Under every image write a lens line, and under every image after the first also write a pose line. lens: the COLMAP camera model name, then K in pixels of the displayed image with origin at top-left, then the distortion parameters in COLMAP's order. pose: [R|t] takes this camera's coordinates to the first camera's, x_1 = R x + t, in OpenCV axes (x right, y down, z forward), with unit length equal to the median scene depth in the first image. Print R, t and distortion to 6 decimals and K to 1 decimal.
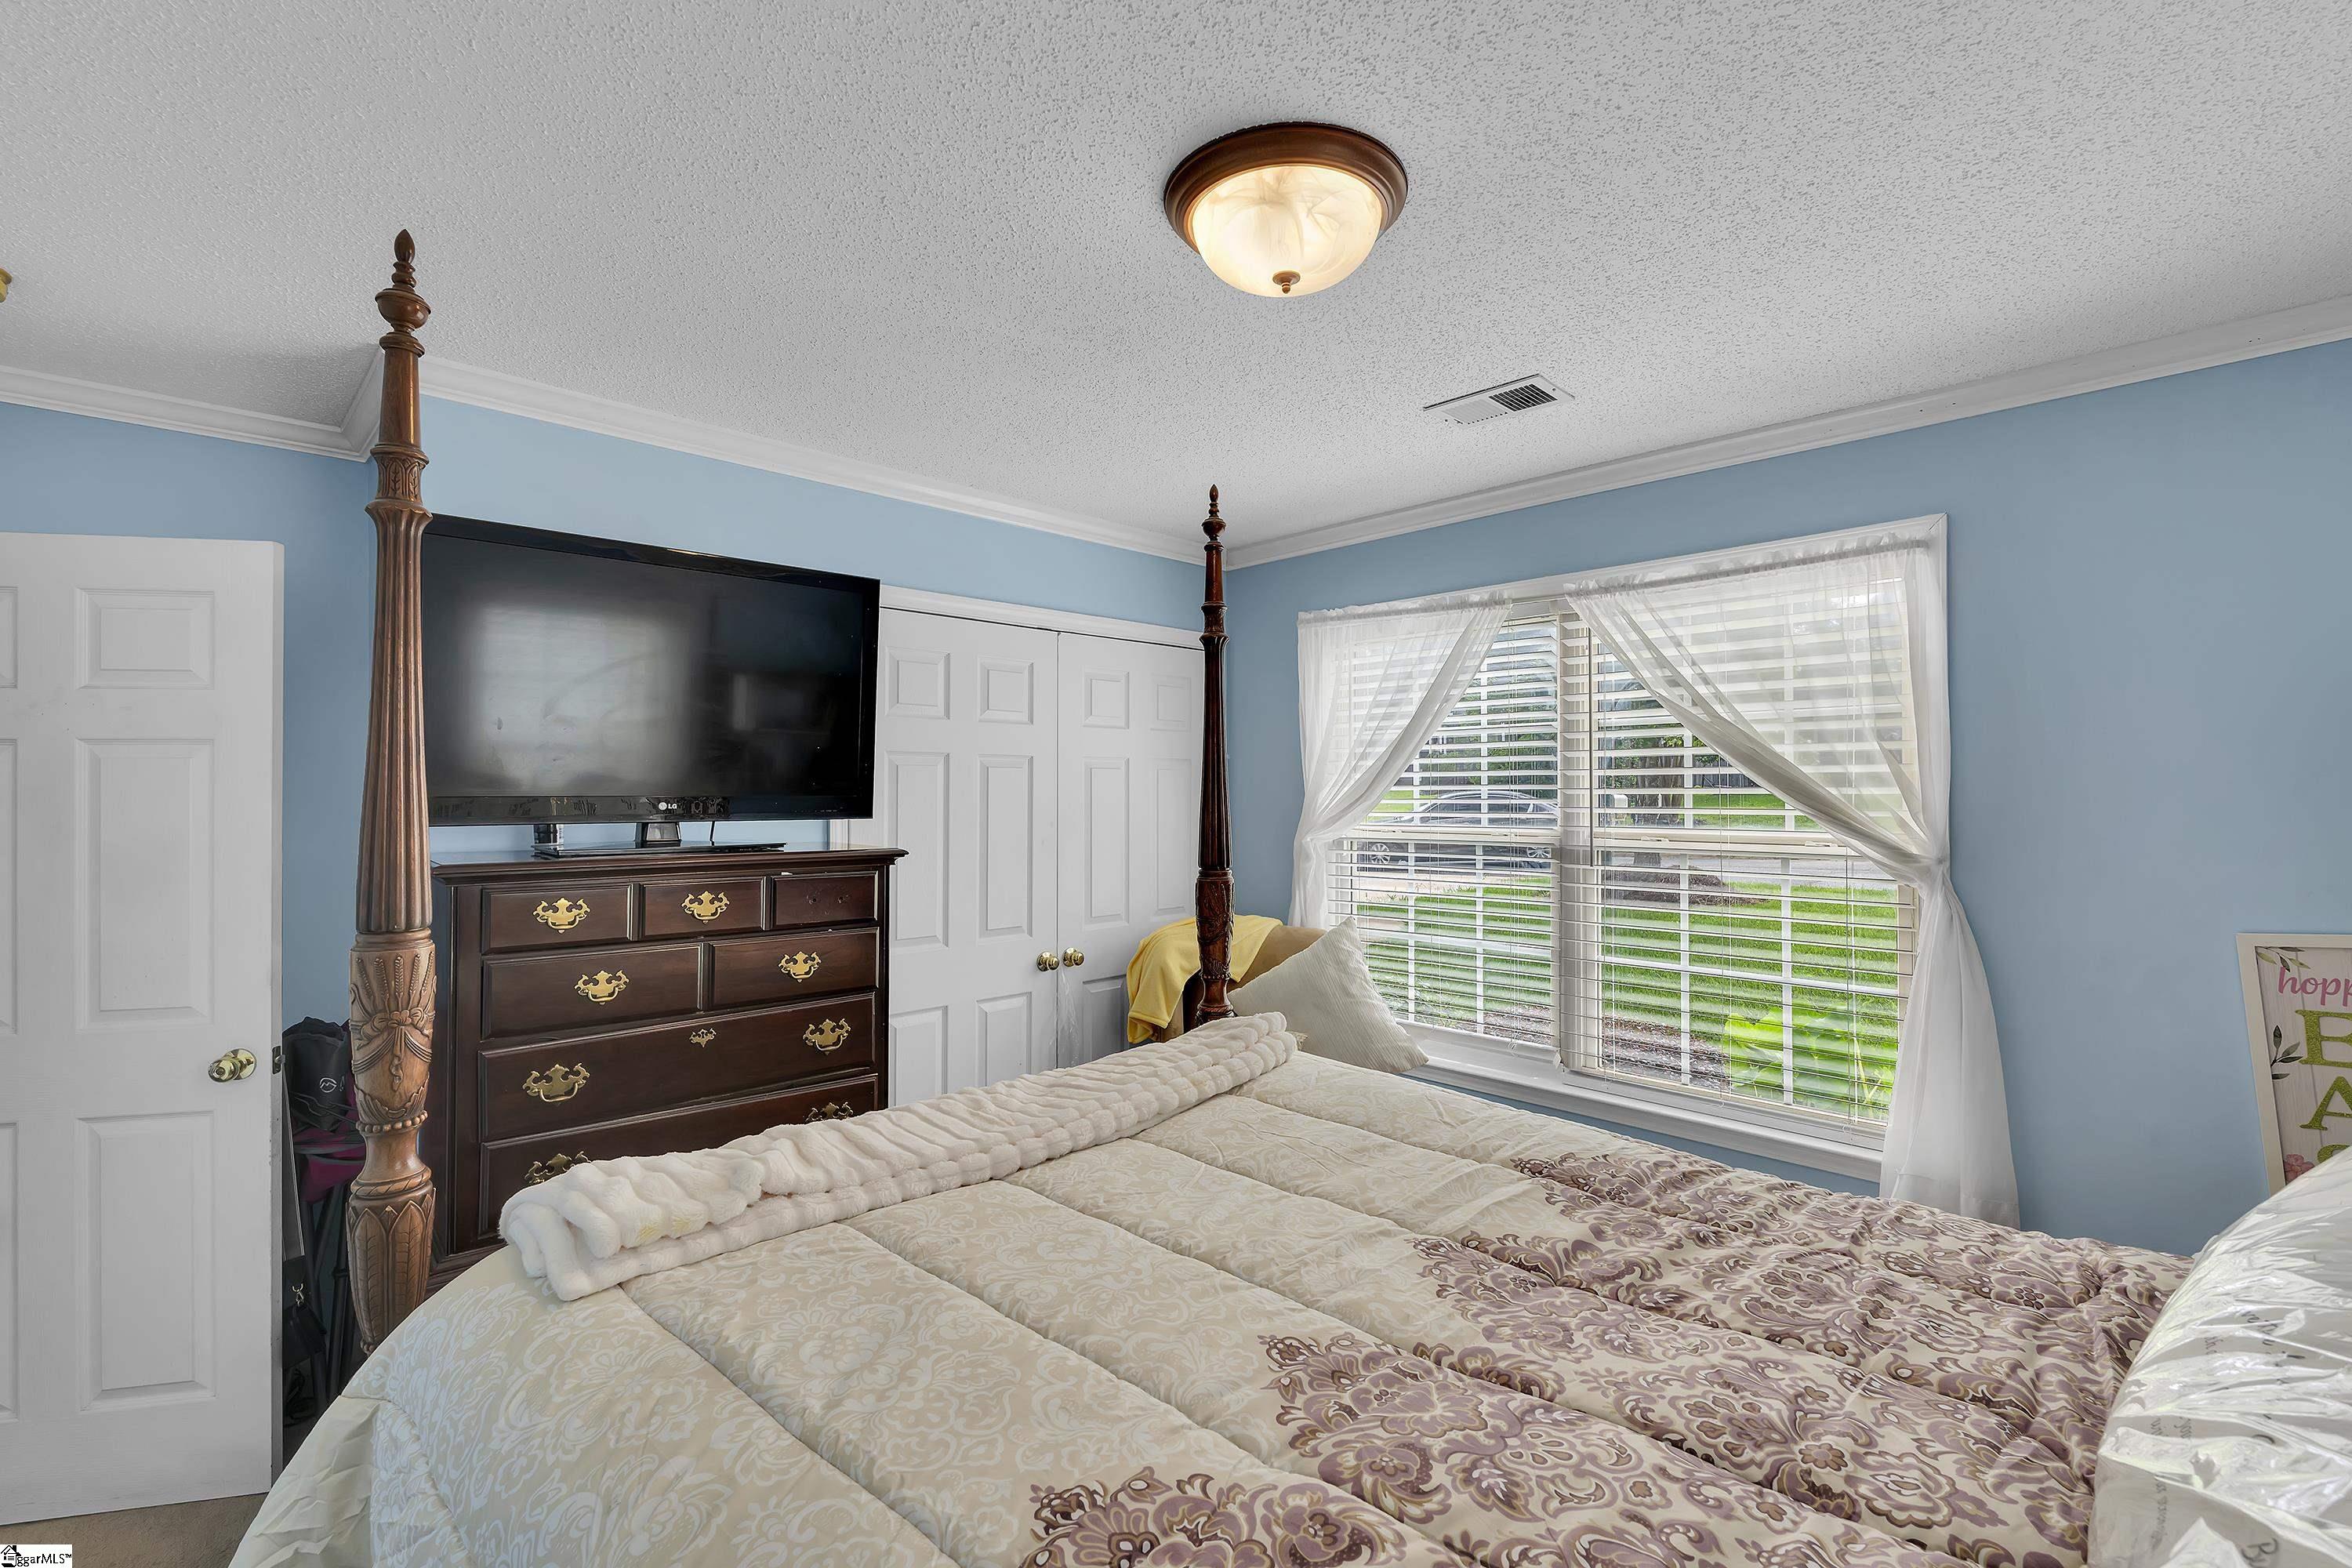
lens RADIAL K [[1045.0, 0, 1176.0], [0, 1045.0, 784.0], [0, 0, 1]] dist [0.000019, -0.000020]
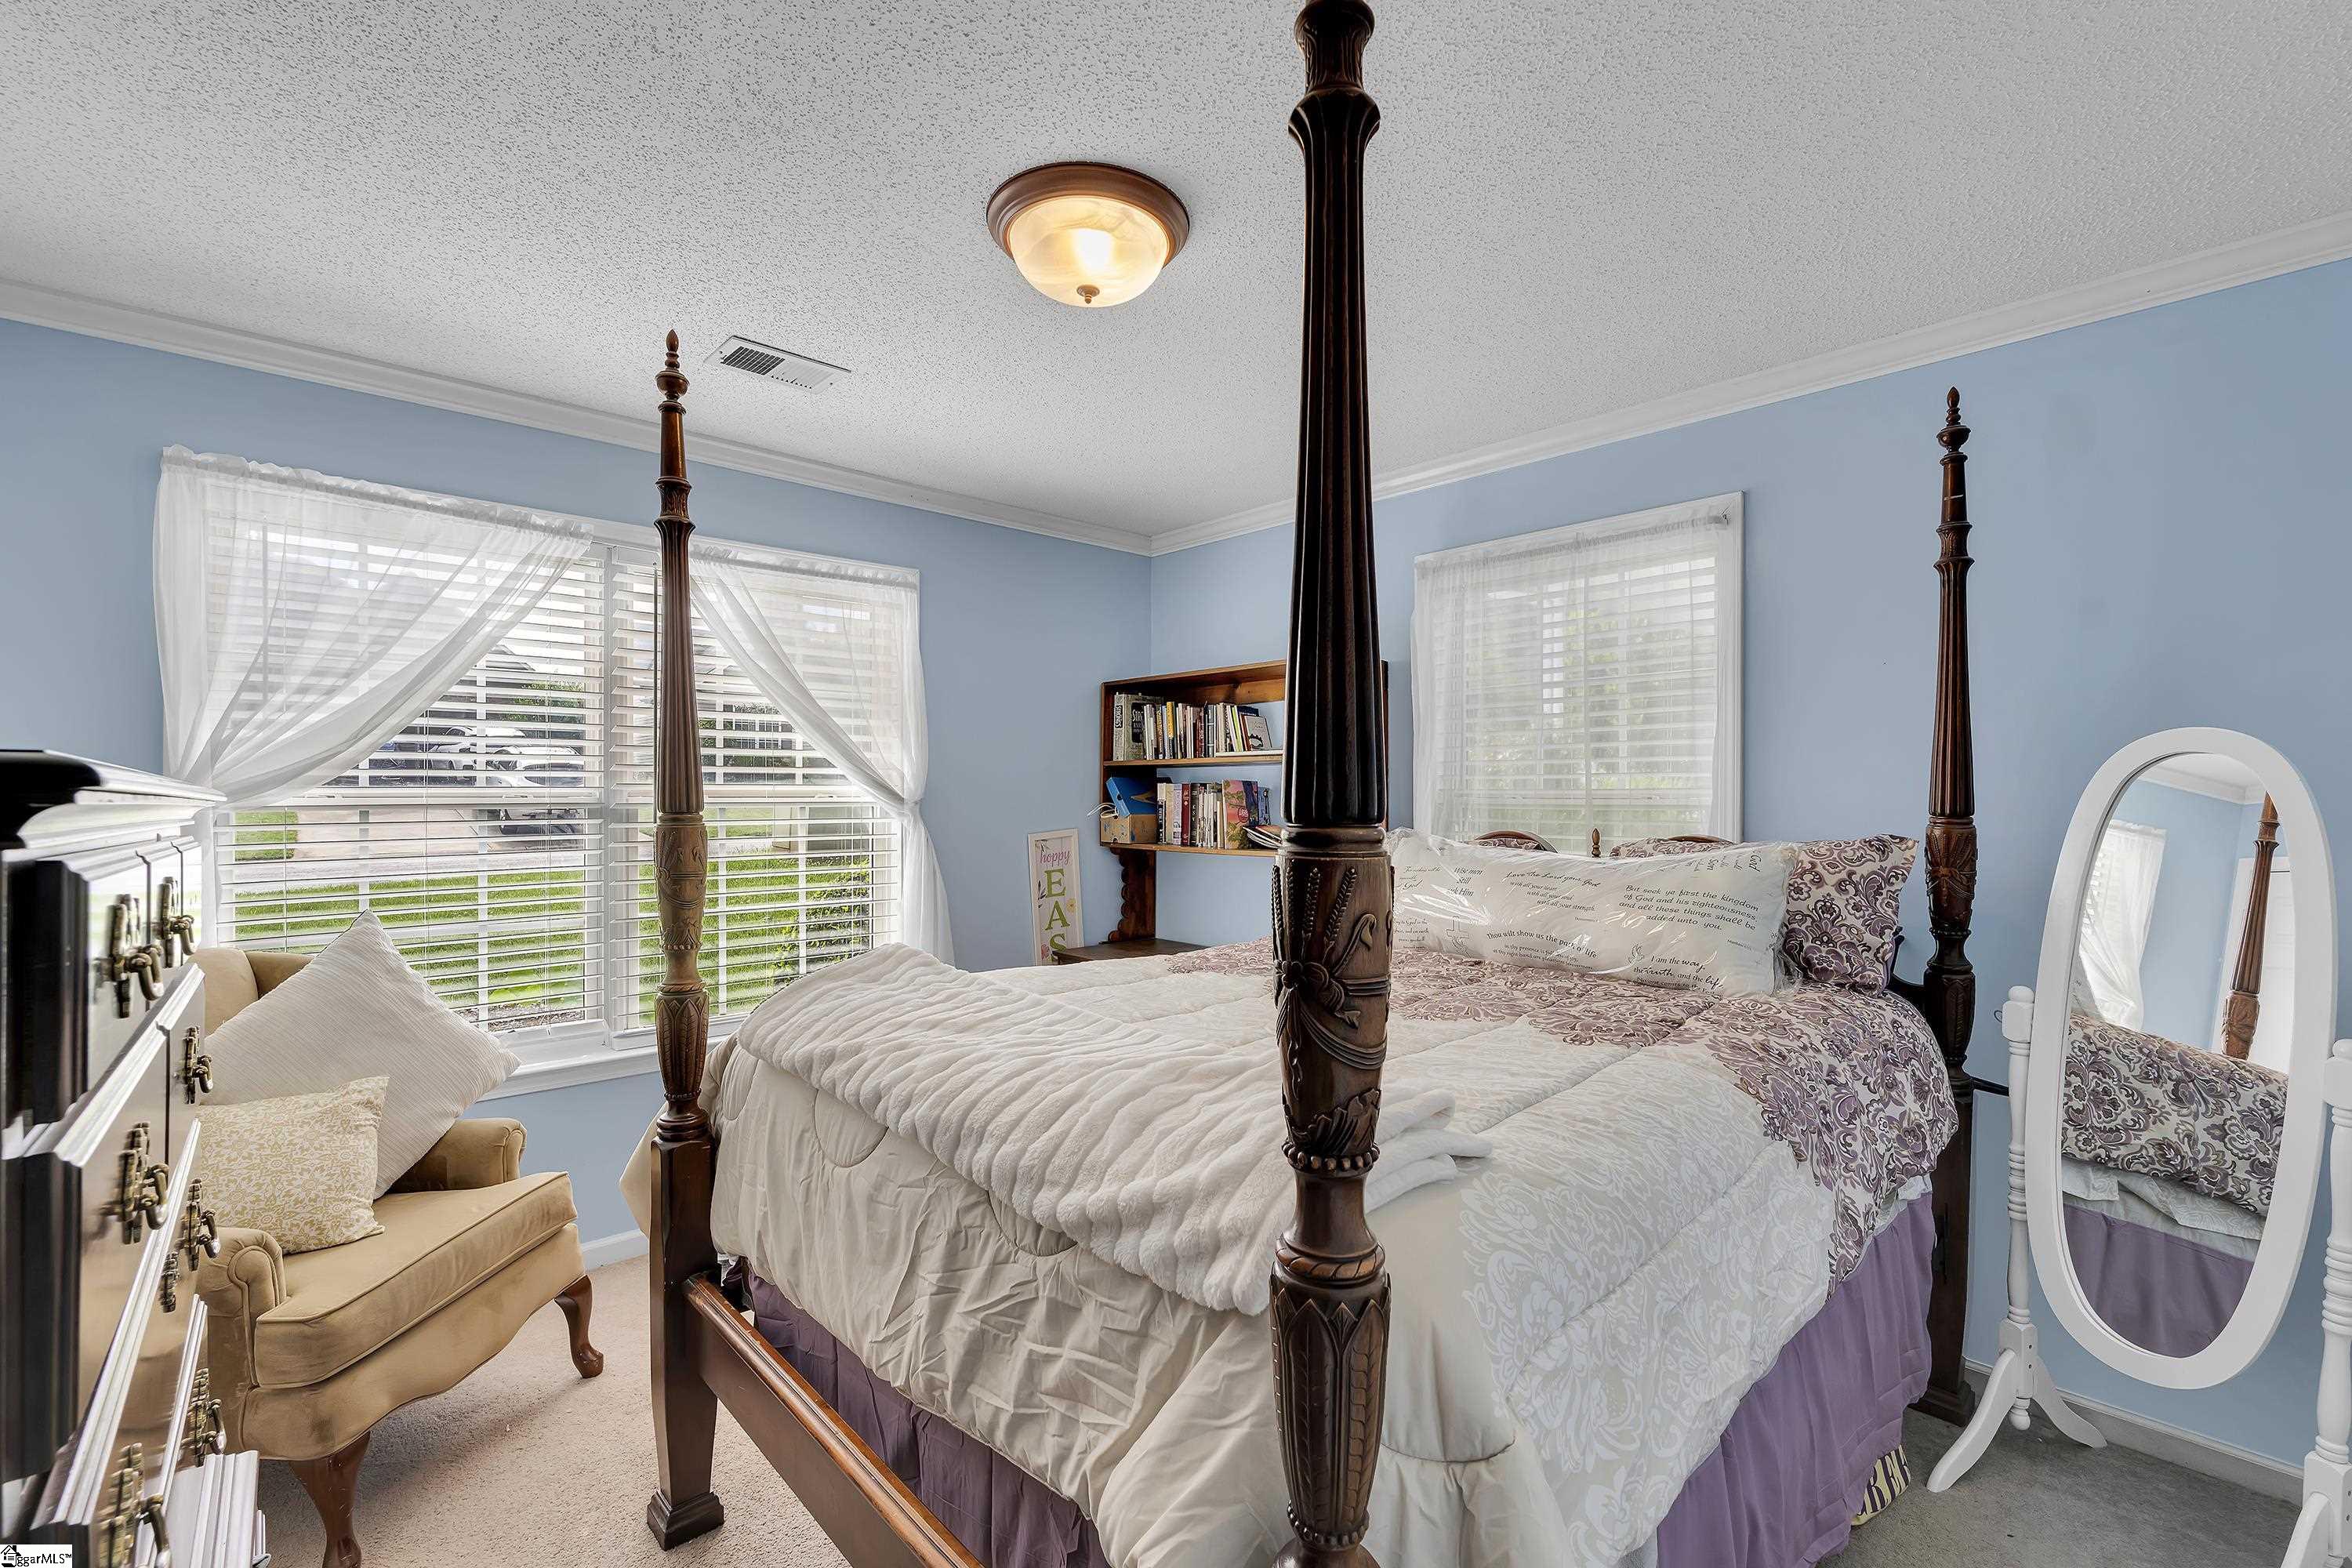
lens RADIAL K [[911.8, 0, 1176.0], [0, 911.8, 784.0], [0, 0, 1]] dist [-0.000613, -0.000068]
pose [[0.077671, -0.009273, 0.996936, -0.504798], [-0.019608, 0.999749, 0.010826, 0.023068], [-0.996786, -0.020389, 0.077469, 0.505322]]
